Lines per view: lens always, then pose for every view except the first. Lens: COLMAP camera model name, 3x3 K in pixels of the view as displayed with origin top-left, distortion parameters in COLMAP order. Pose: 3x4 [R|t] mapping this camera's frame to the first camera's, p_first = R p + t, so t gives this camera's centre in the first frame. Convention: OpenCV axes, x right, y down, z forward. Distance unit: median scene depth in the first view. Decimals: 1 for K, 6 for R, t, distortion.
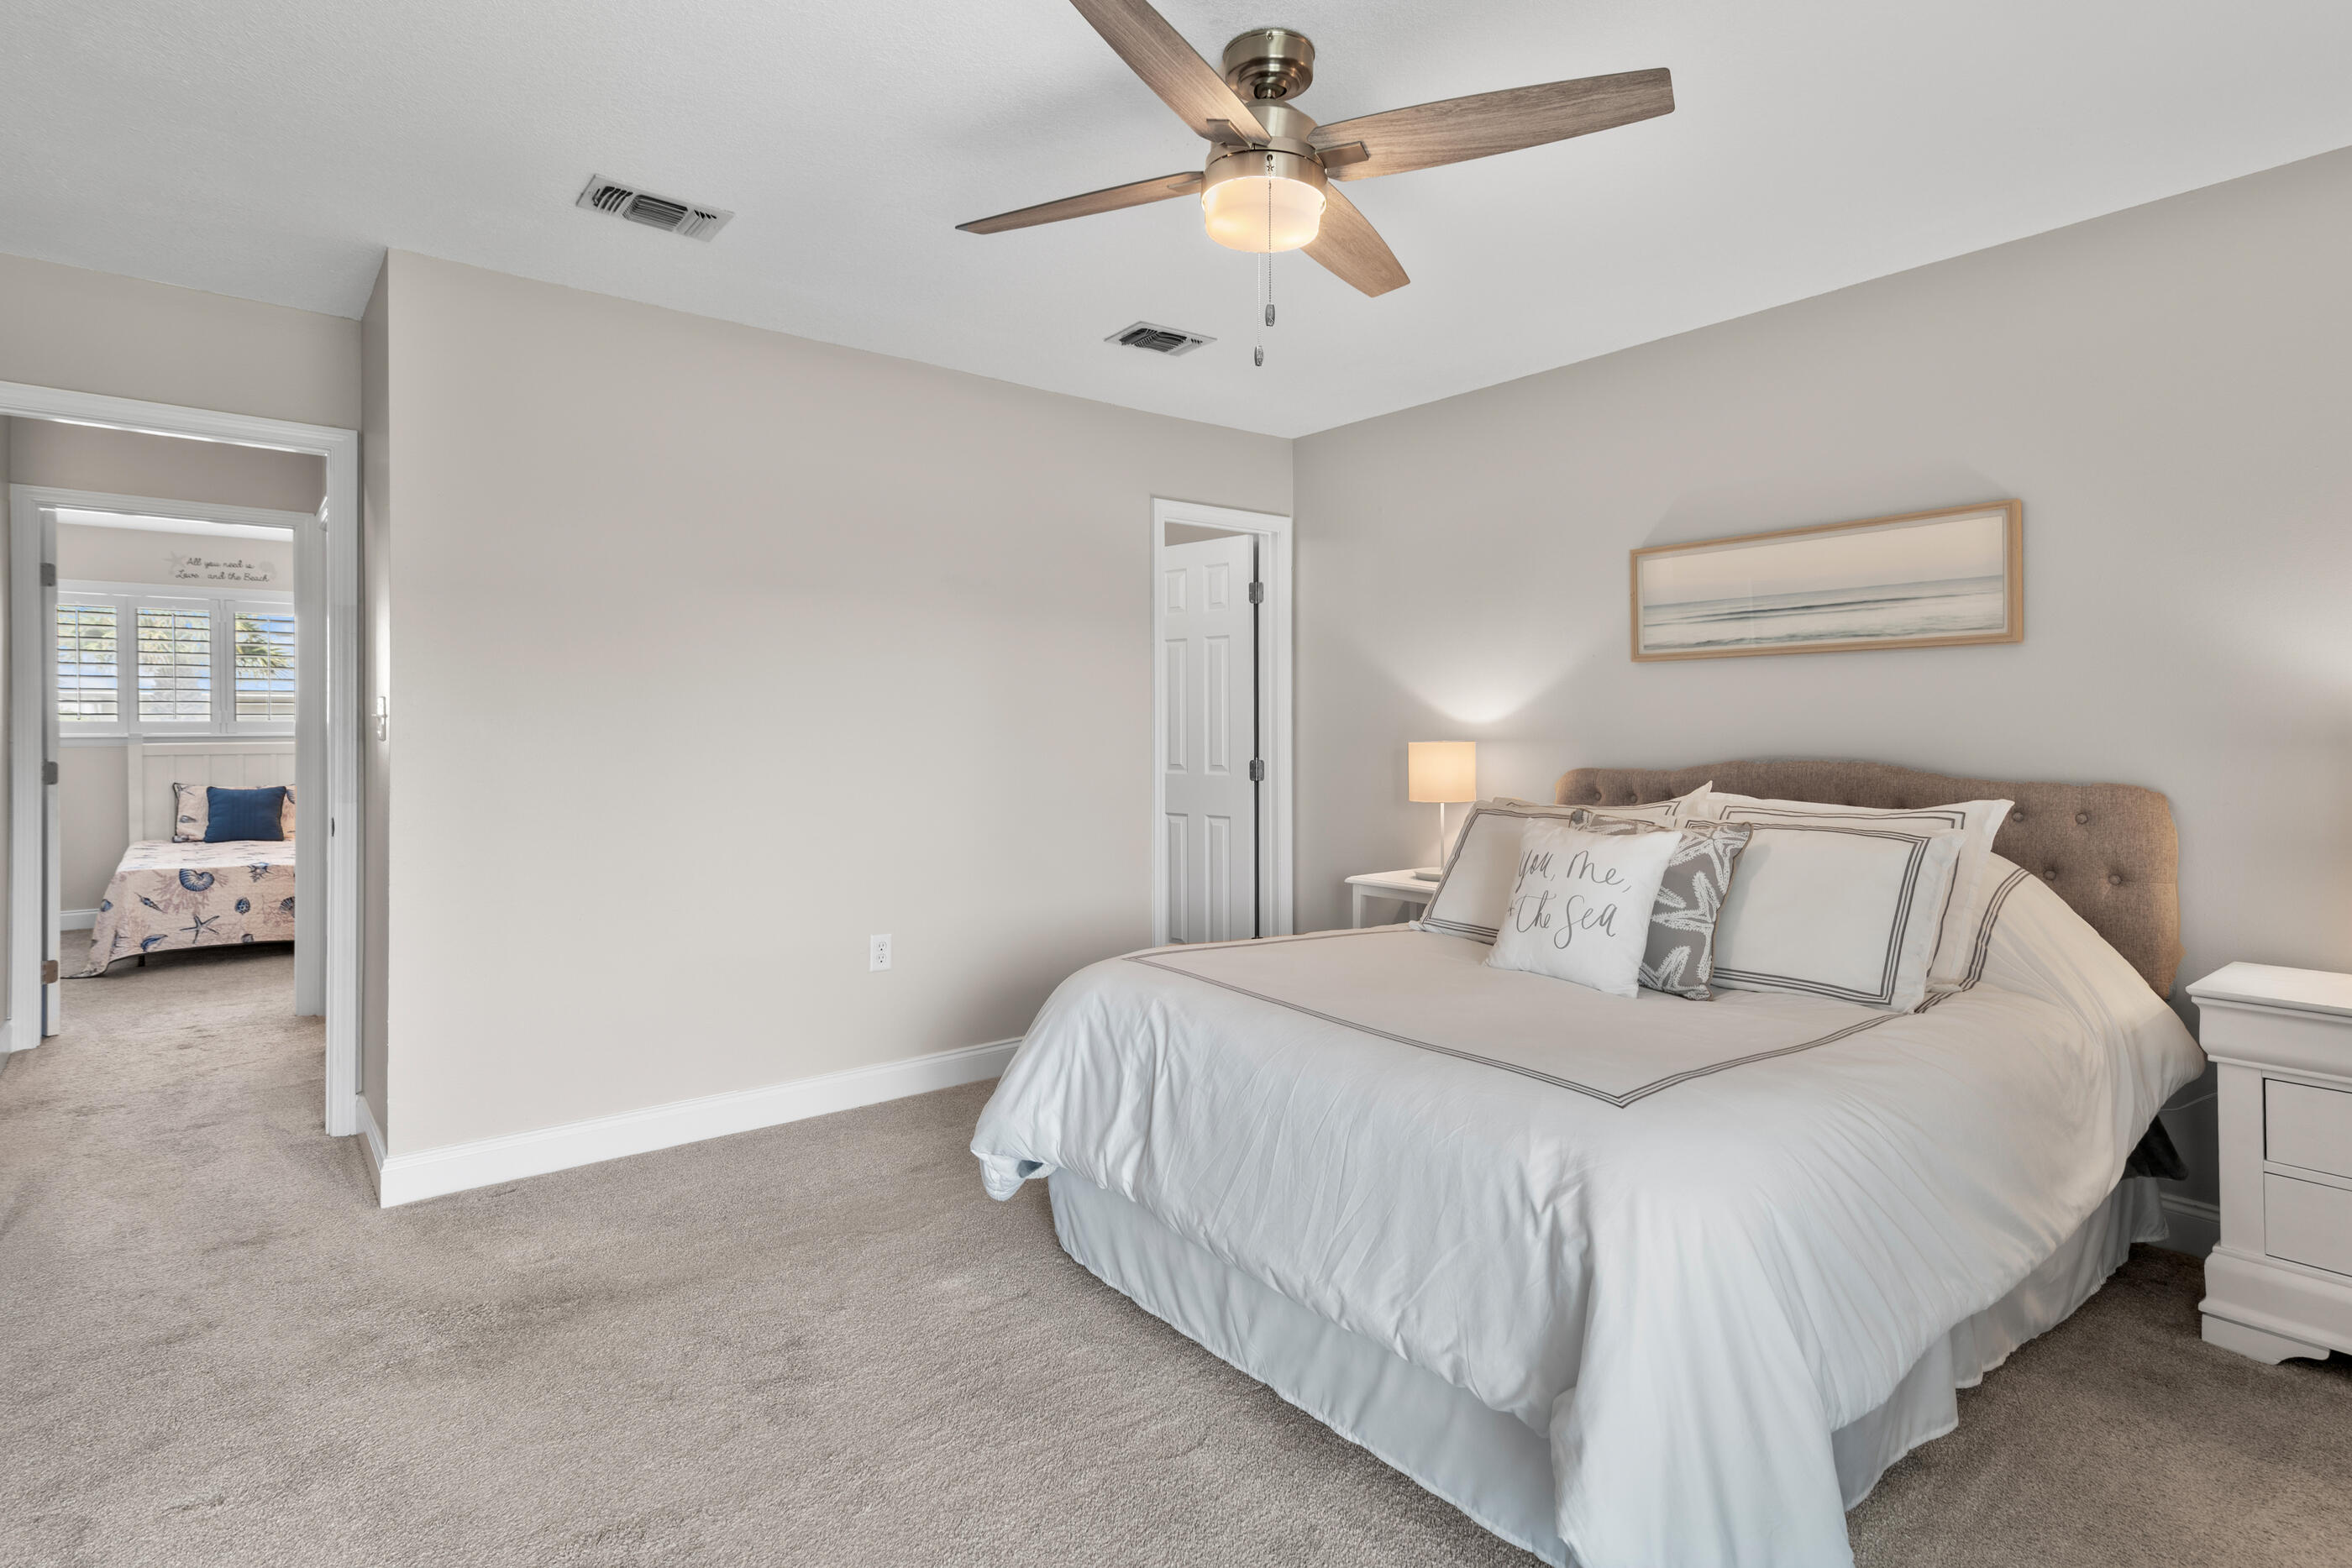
lens RADIAL K [[1176.8, 0, 1180.5], [0, 1176.8, 735.5], [0, 0, 1]] dist [0.008292, 0.000274]
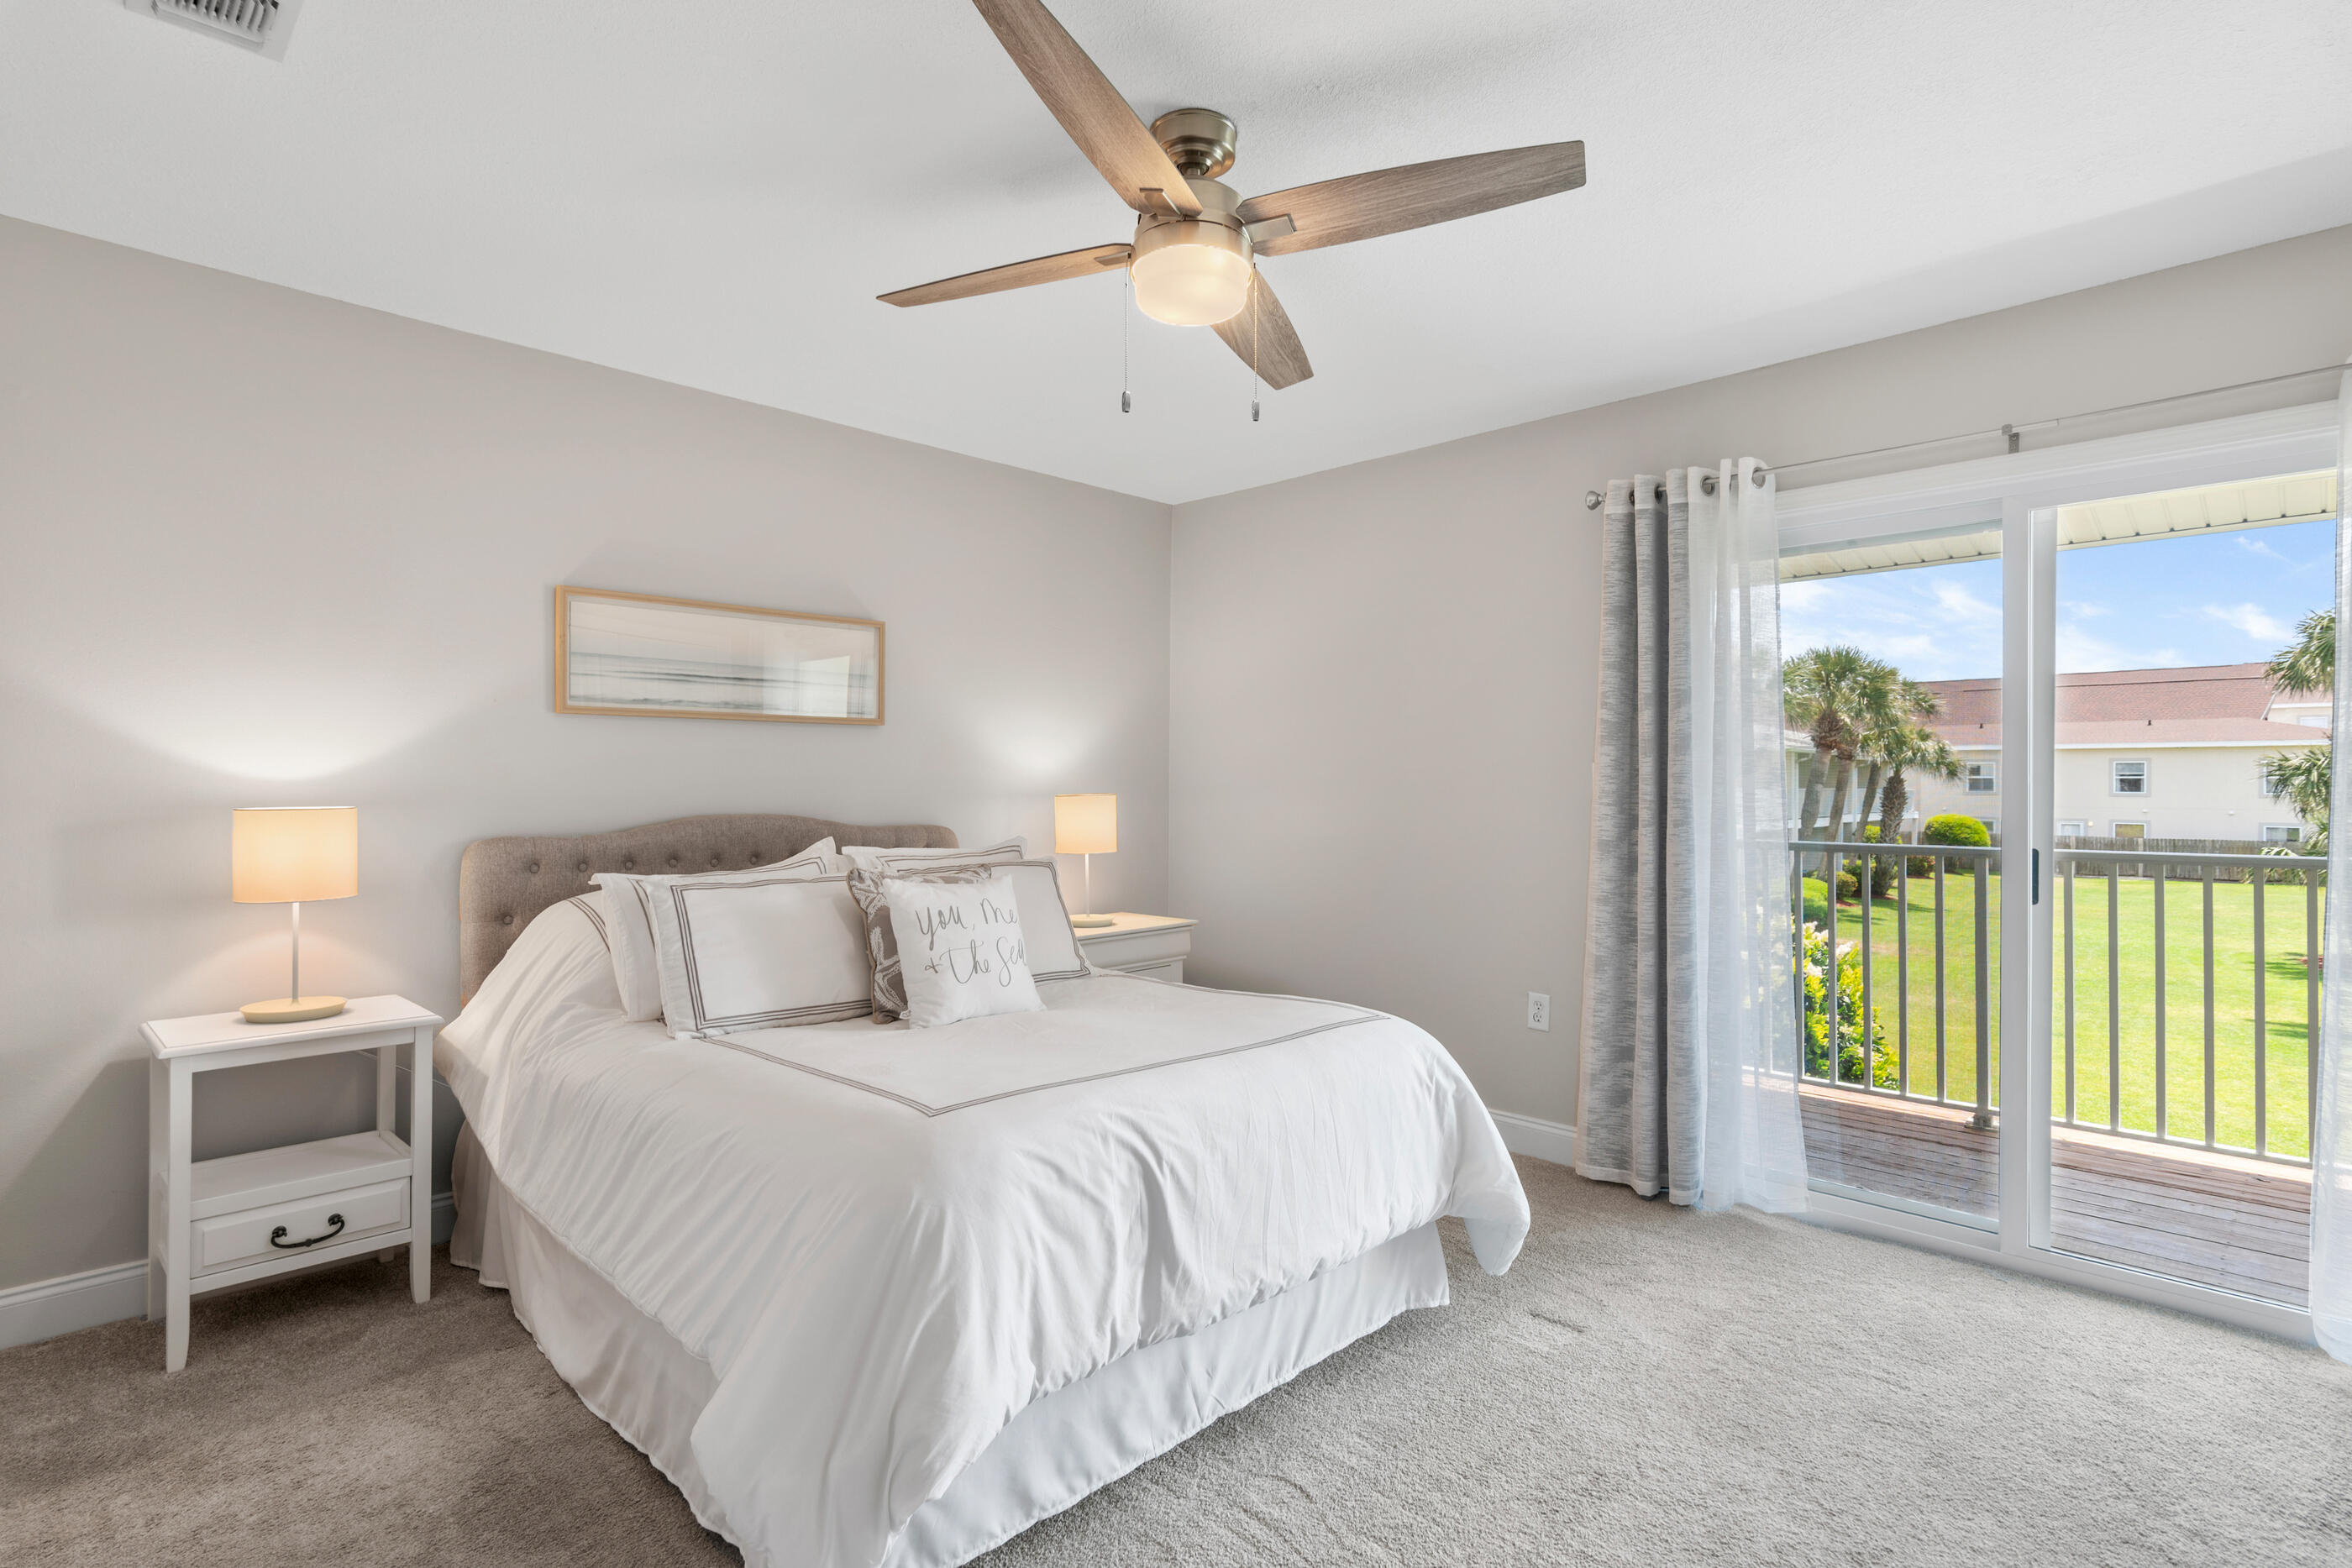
lens RADIAL K [[1135.2, 0, 1176.0], [0, 1135.2, 784.0], [0, 0, 1]] dist [-0.036961, 0.000008]
pose [[-0.109929, 0.003122, 0.993935, -0.813791], [0.003841, 0.999989, -0.002716, -0.007771], [-0.993932, 0.003519, -0.109940, 1.021103]]
